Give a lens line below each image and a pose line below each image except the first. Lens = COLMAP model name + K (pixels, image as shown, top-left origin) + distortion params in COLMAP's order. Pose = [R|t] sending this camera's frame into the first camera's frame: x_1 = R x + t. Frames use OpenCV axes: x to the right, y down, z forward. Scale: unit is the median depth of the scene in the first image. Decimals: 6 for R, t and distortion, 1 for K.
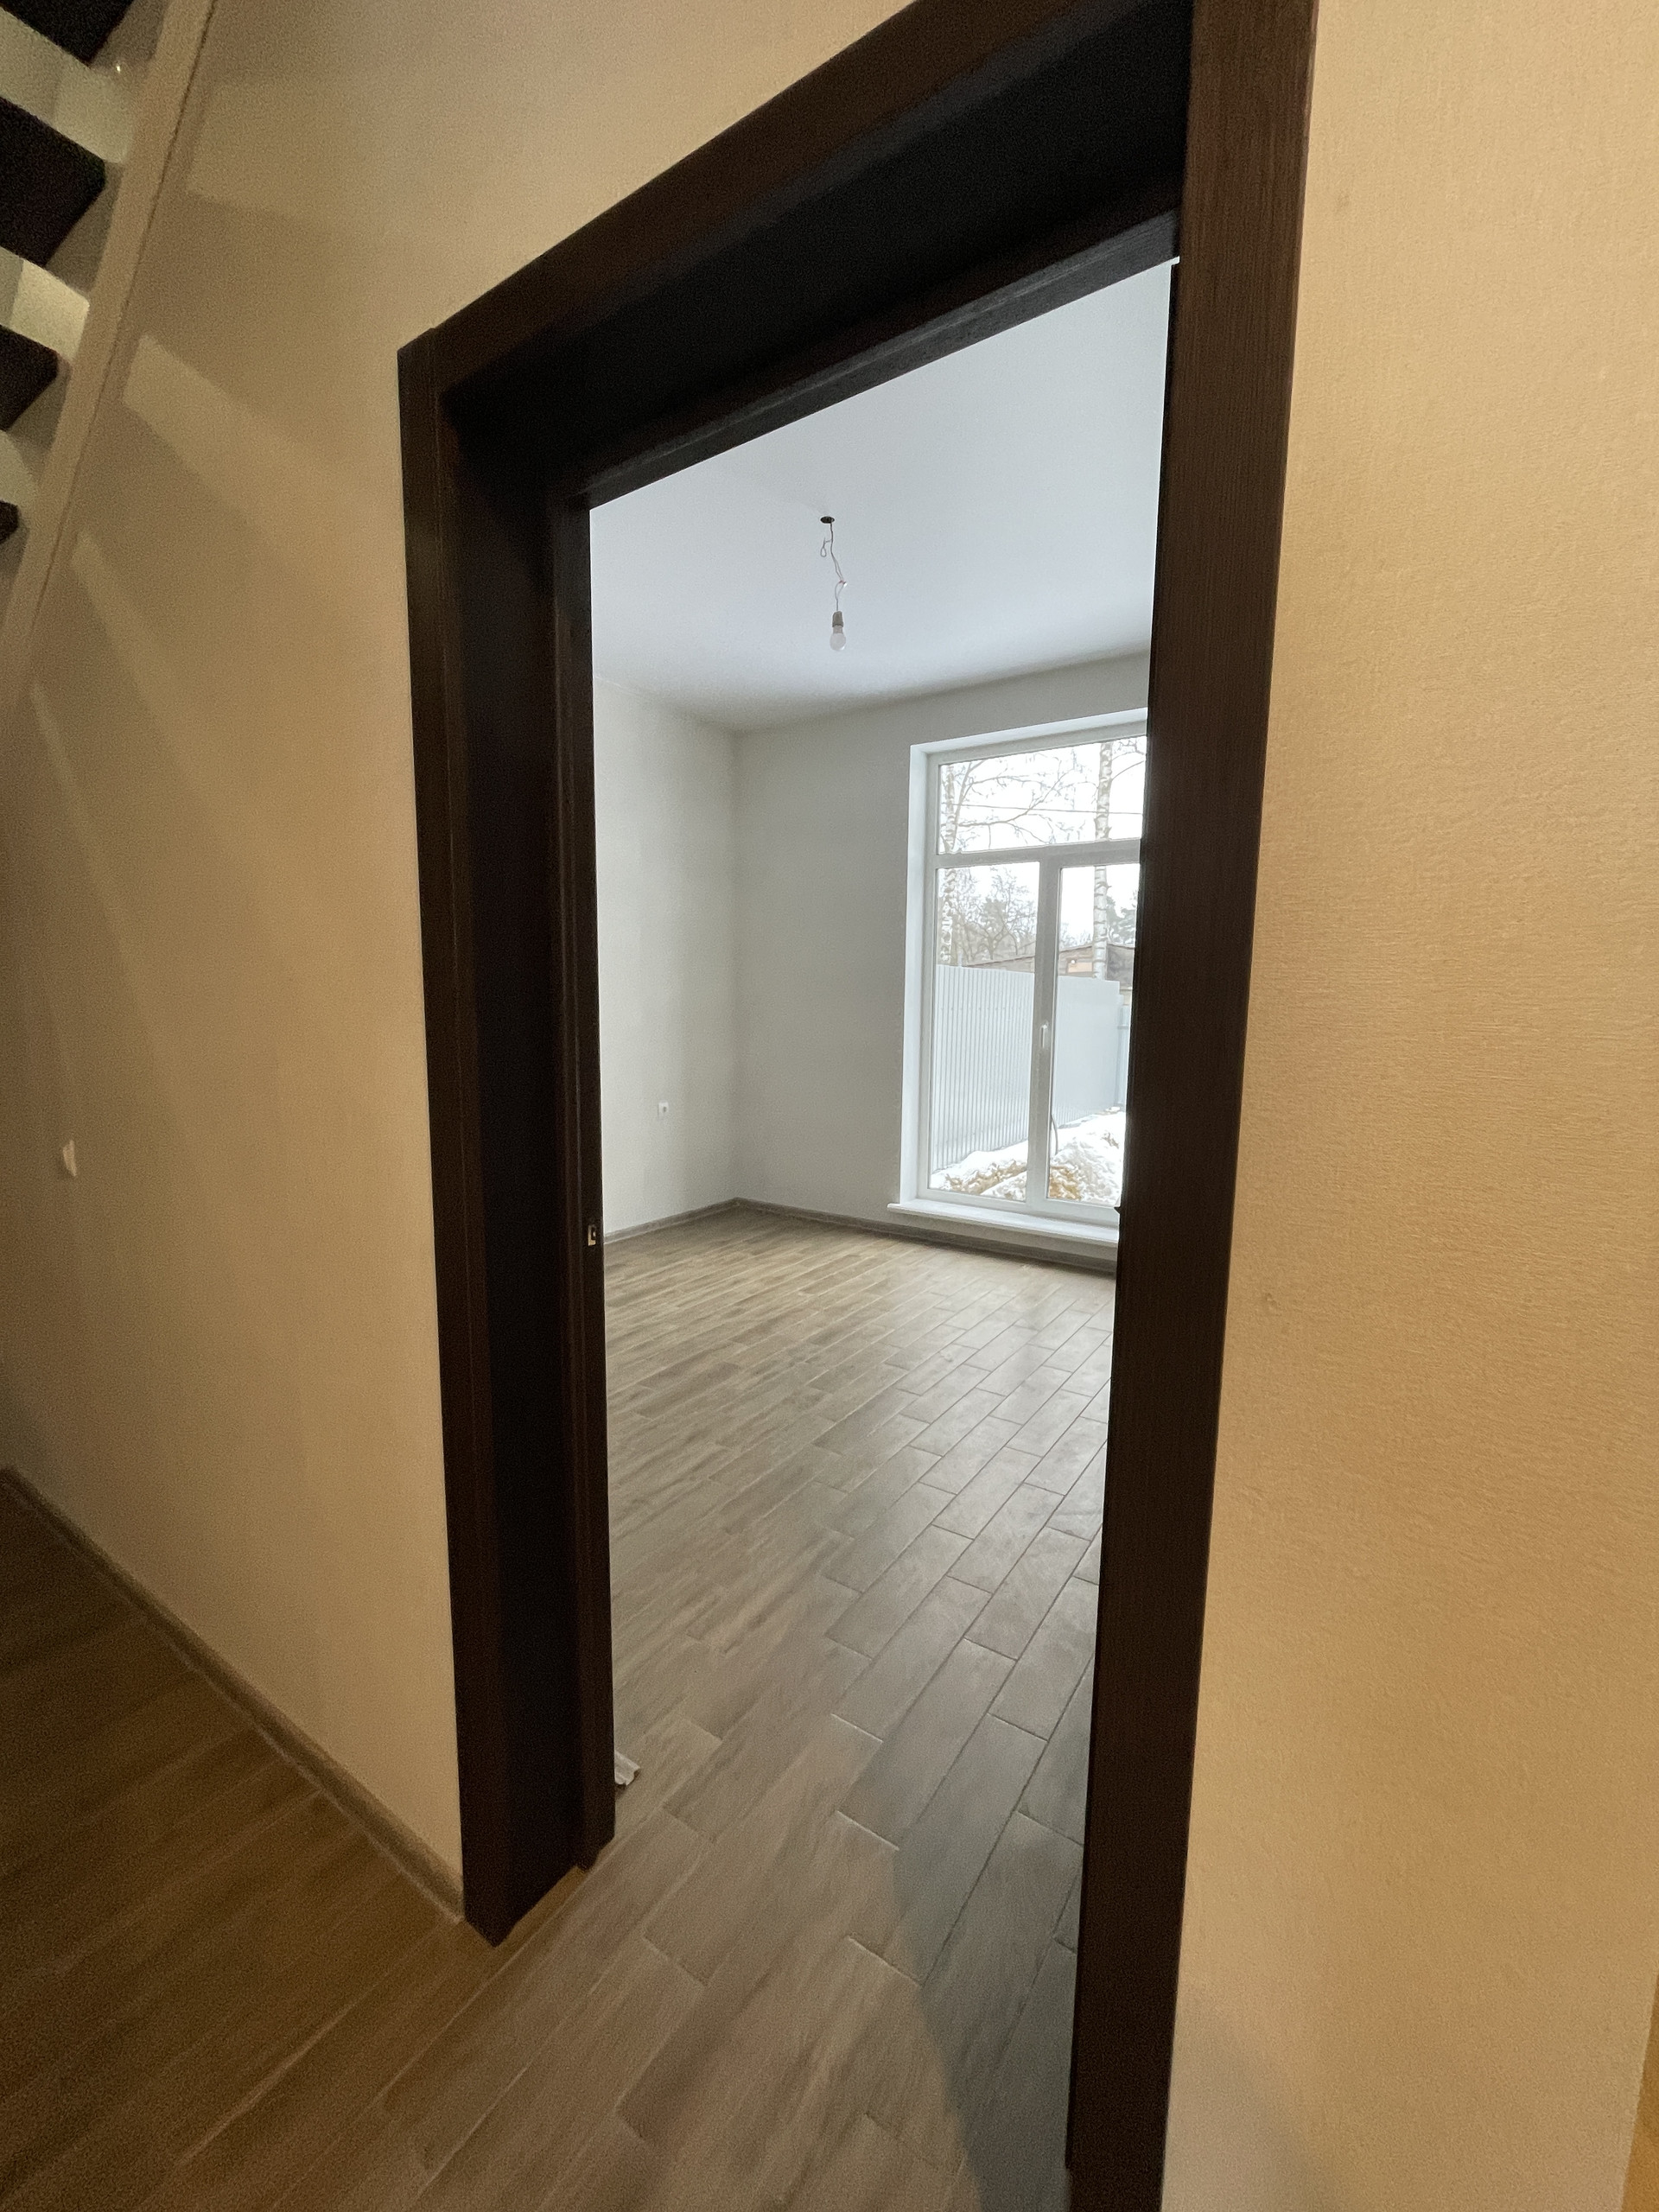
lens RADIAL K [[884.3, 0, 831.8], [0, 884.3, 1117.6], [0, 0, 1]] dist [-0.009571, -0.000266]
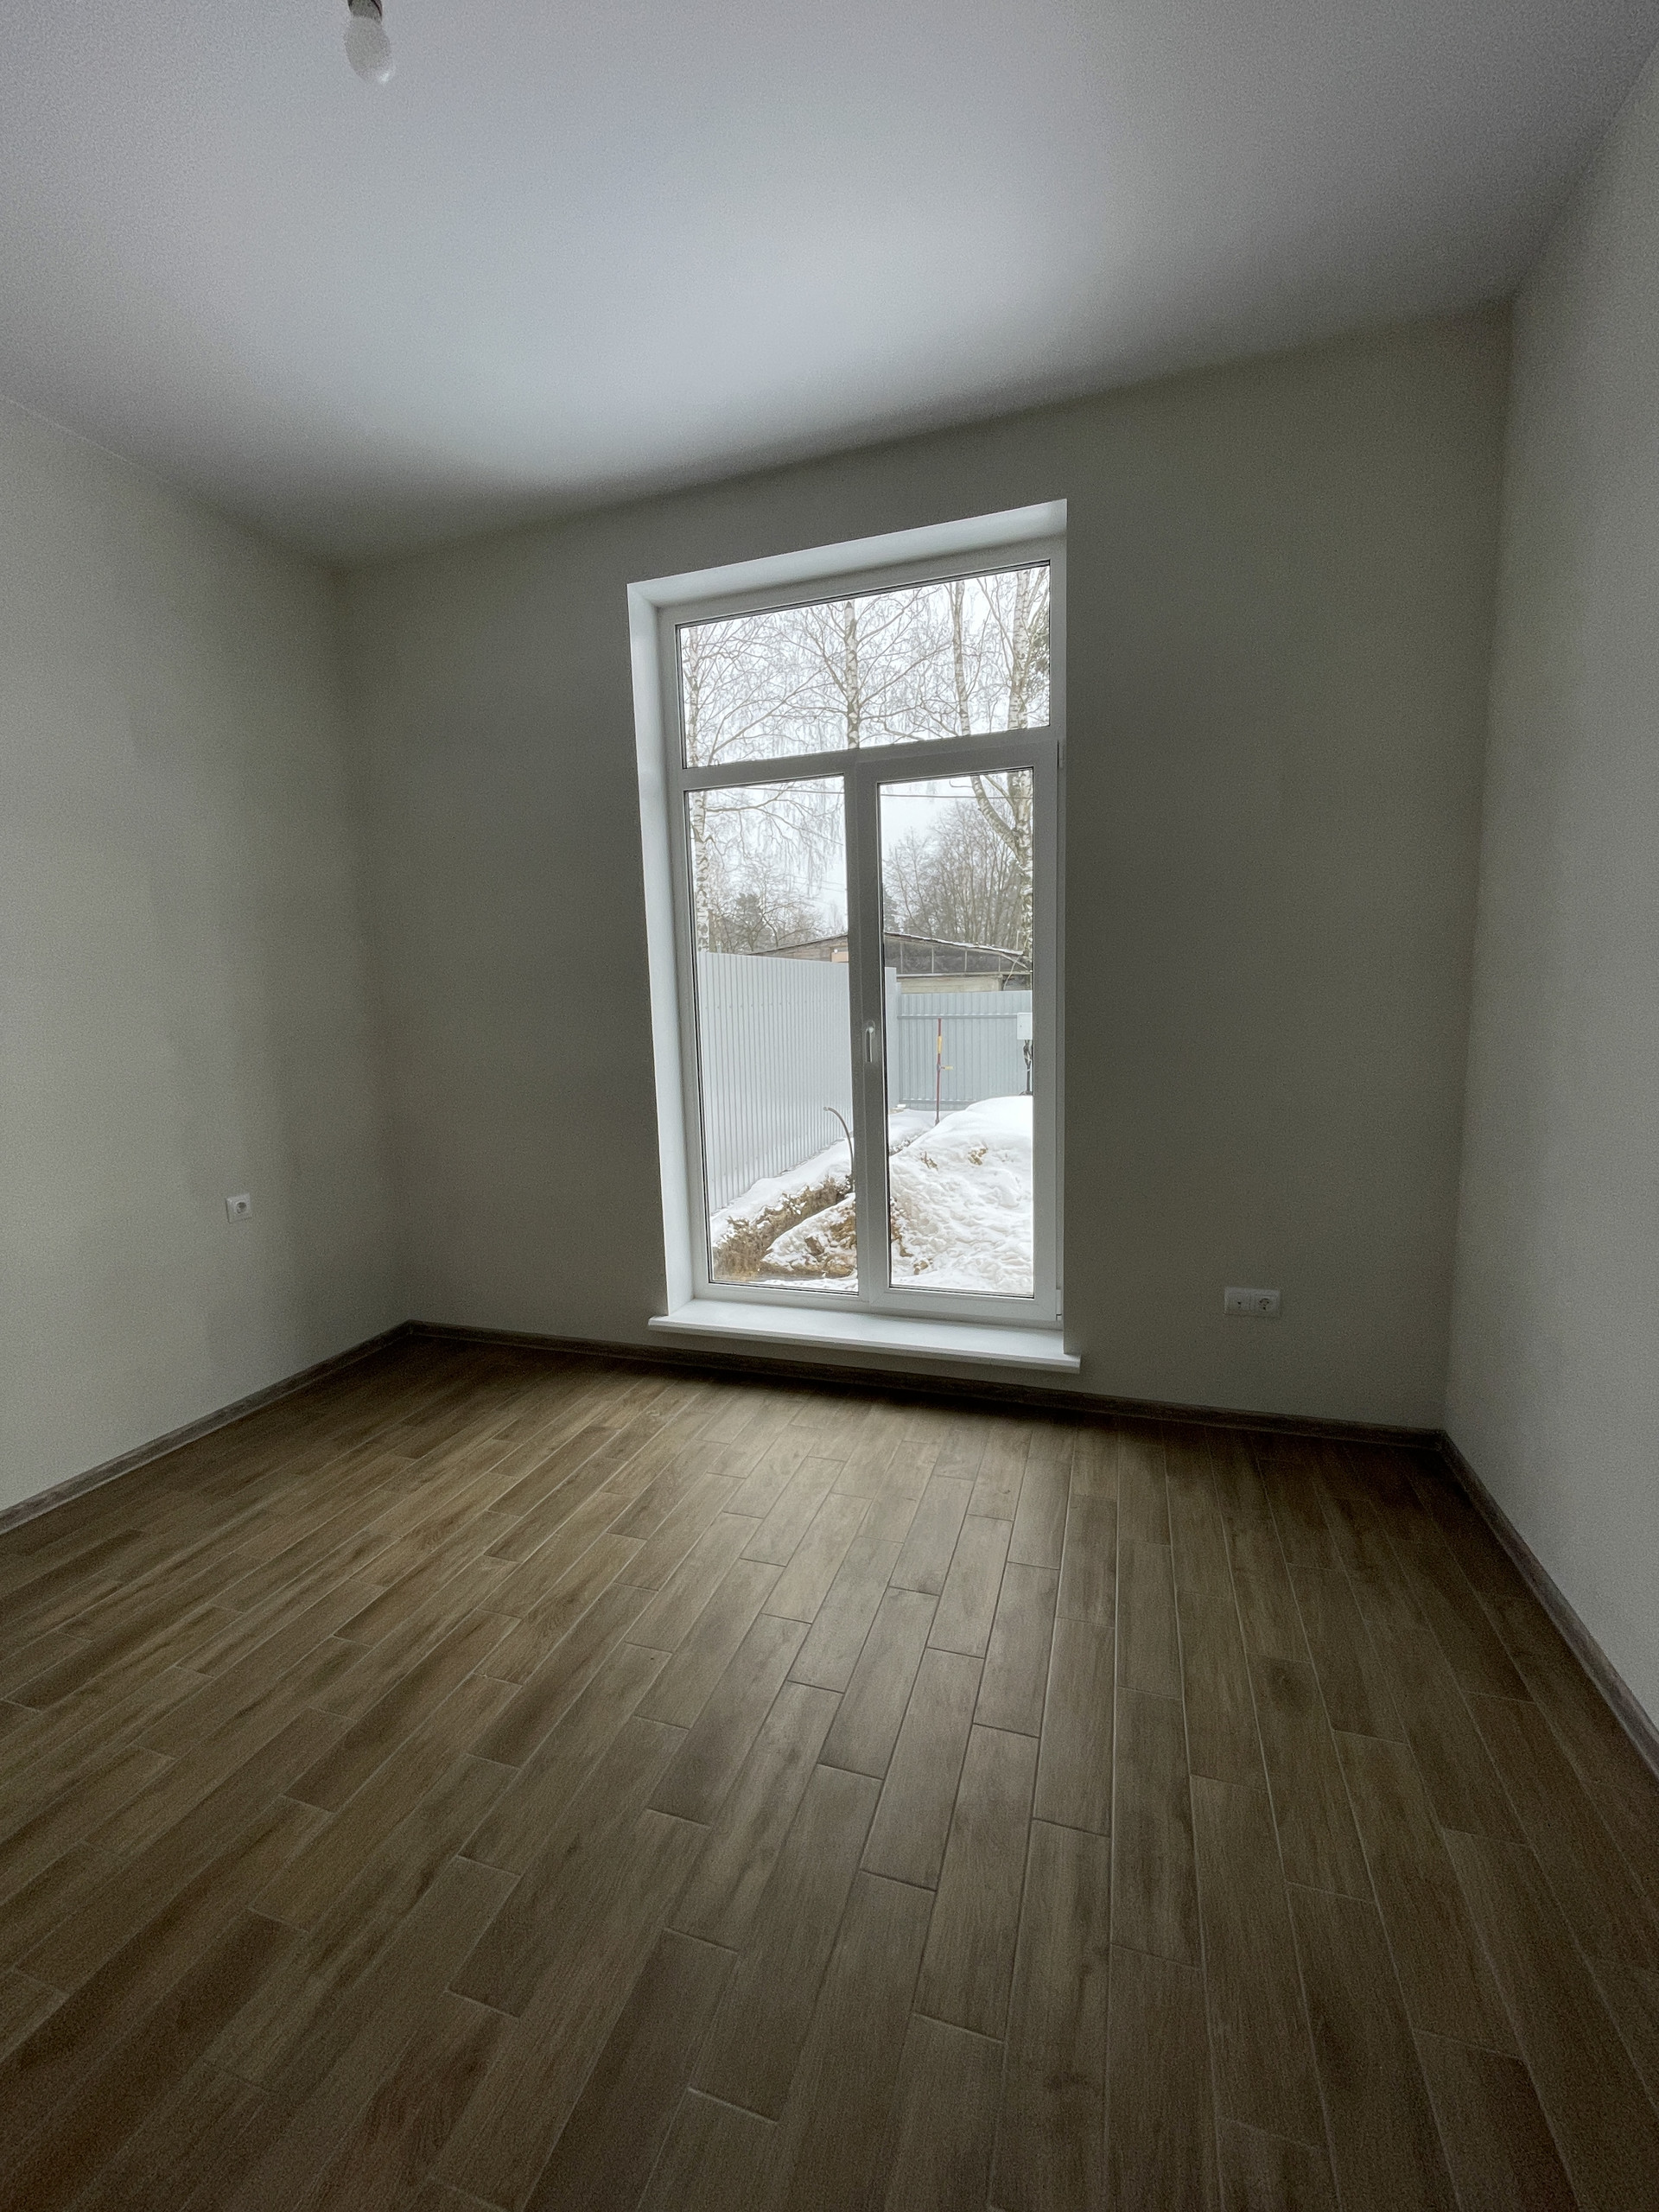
lens RADIAL K [[884.3, 0, 831.8], [0, 884.3, 1117.6], [0, 0, 1]] dist [-0.009571, -0.000266]
pose [[0.963962, -0.076399, 0.254833, 0.041814], [0.075220, 0.997063, 0.014385, -0.049407], [-0.255183, 0.005302, 0.966878, 0.368660]]
